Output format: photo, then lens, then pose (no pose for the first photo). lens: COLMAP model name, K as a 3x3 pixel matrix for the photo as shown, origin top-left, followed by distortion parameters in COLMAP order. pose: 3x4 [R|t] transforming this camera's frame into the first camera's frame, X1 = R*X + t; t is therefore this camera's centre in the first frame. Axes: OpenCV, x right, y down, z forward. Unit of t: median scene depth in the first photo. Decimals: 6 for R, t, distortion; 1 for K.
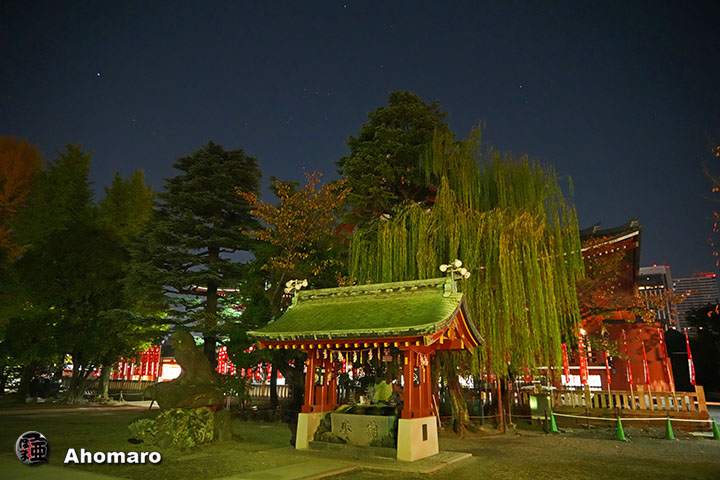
lens RADIAL K [[482.4, 0, 360.5], [0, 482.4, 240.0], [0, 0, 1]] dist [-0.027402, 0.016582]
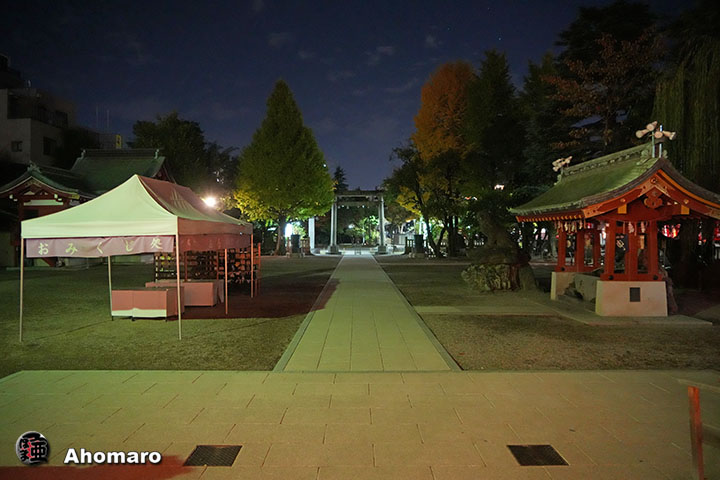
lens RADIAL K [[482.4, 0, 358.1], [0, 482.4, 239.4], [0, 0, 1]] dist [-0.027402, 0.016582]
pose [[0.527453, -0.005413, -0.849567, 0.624950], [0.246388, 0.957979, 0.146866, -0.017686], [0.813072, -0.286788, 0.506623, 0.006761]]
